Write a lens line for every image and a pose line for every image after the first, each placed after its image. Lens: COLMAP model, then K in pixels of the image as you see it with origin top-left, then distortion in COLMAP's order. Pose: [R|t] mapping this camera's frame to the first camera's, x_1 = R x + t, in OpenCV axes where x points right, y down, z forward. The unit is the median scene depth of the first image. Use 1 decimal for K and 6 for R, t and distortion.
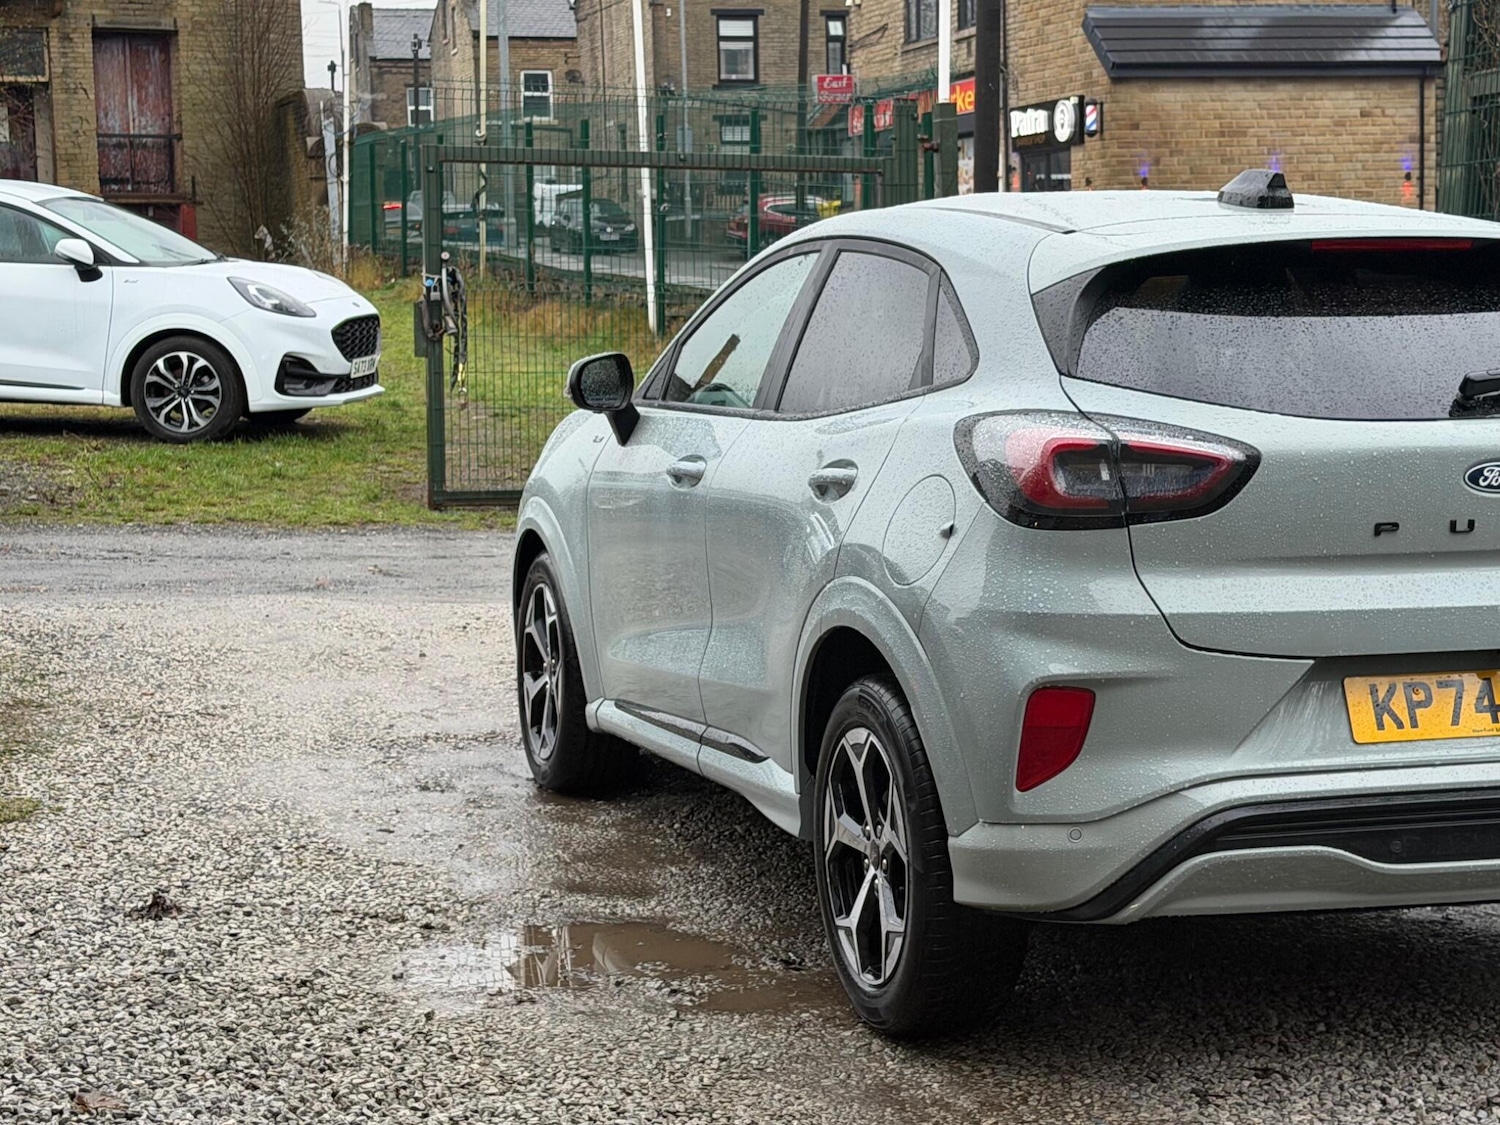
lens RADIAL K [[2971.4, 0, 748.9], [0, 2971.4, 606.6], [0, 0, 1]] dist [0.142802, -0.090265]
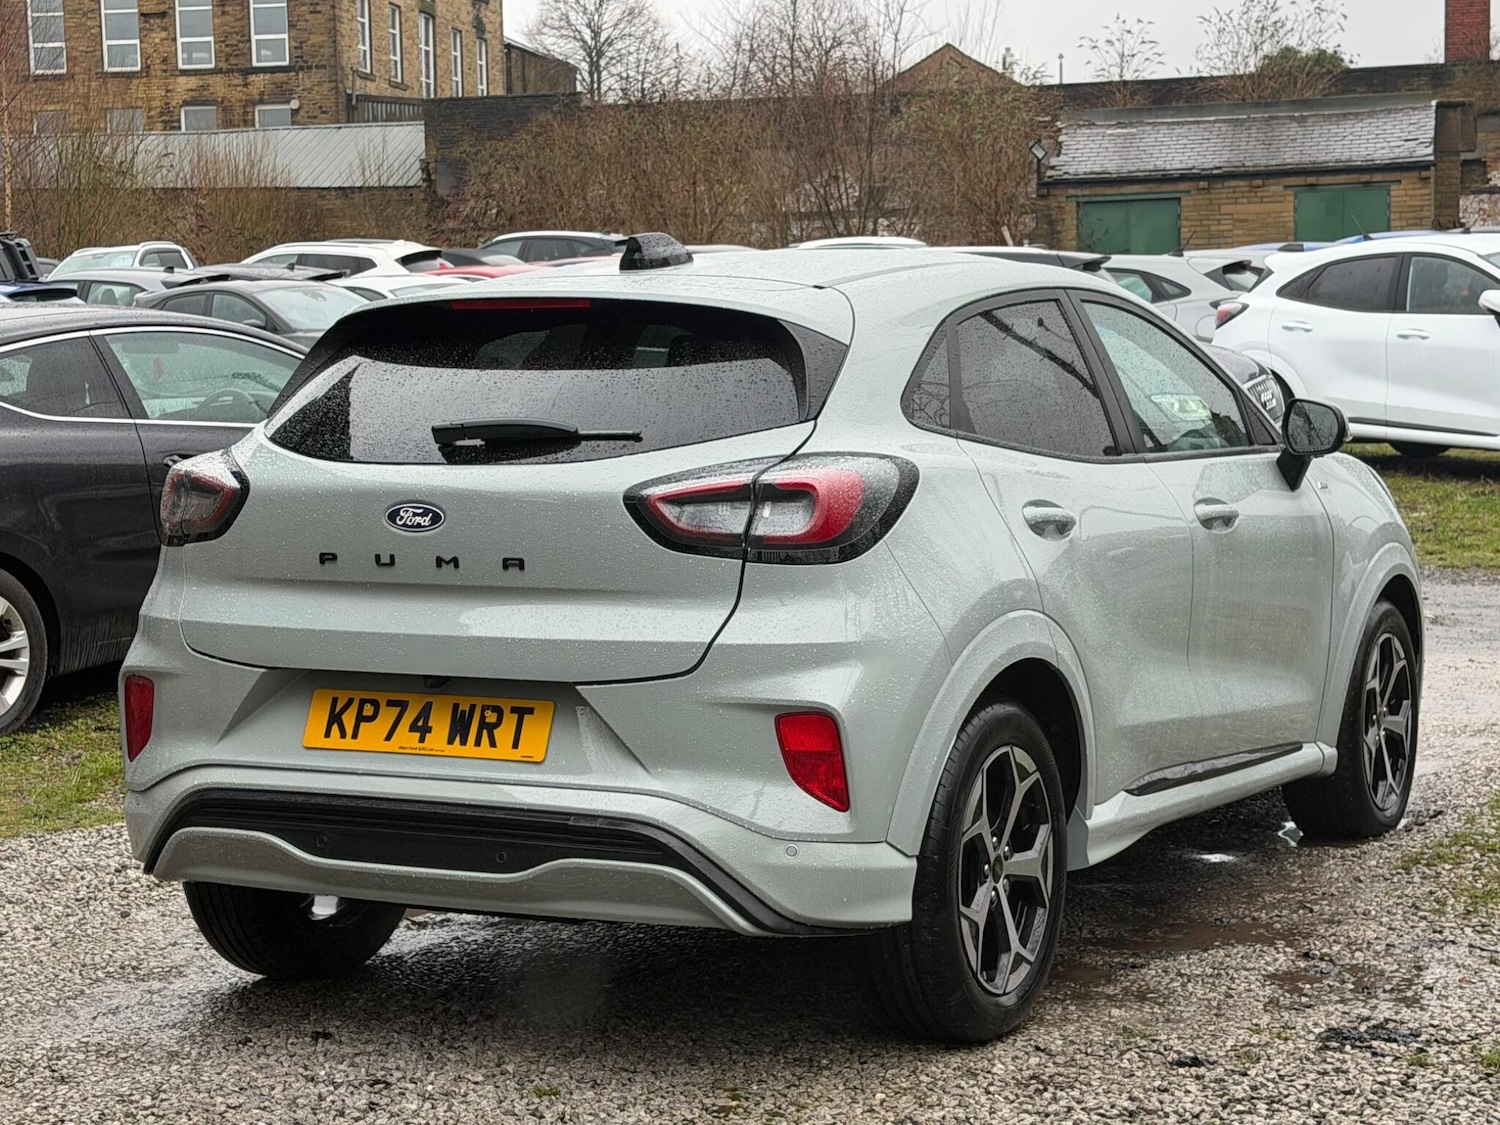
lens RADIAL K [[2961.4, 0, 735.9], [0, 2961.4, 564.9], [0, 0, 1]] dist [0.153215, -0.109176]
pose [[0.722662, 0.052380, -0.689214, 0.855518], [-0.072503, 0.997368, -0.000222, -0.026940], [0.687388, 0.050131, 0.724558, 0.233125]]
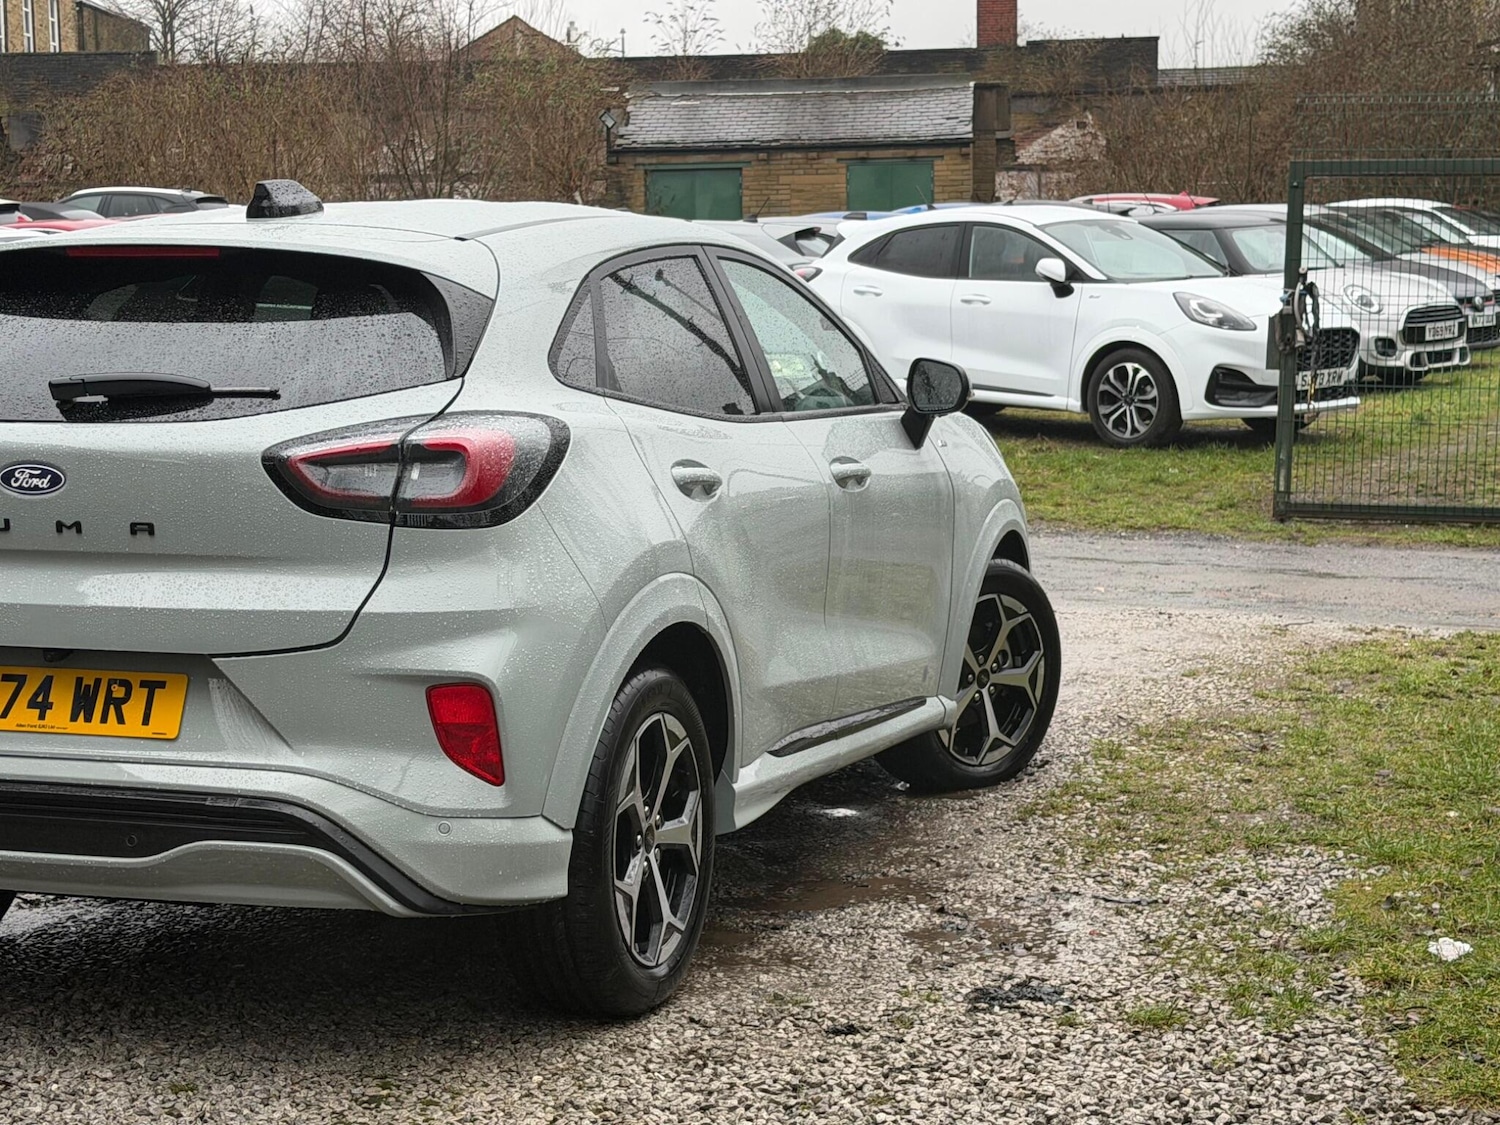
lens RADIAL K [[2804.3, 0, 740.0], [0, 2804.3, 594.9], [0, 0, 1]] dist [0.144100, -0.066241]
pose [[0.818151, 0.066838, -0.571106, 0.790837], [-0.069255, 0.997445, 0.017521, -0.029489], [0.570818, 0.025217, 0.820689, 0.273531]]
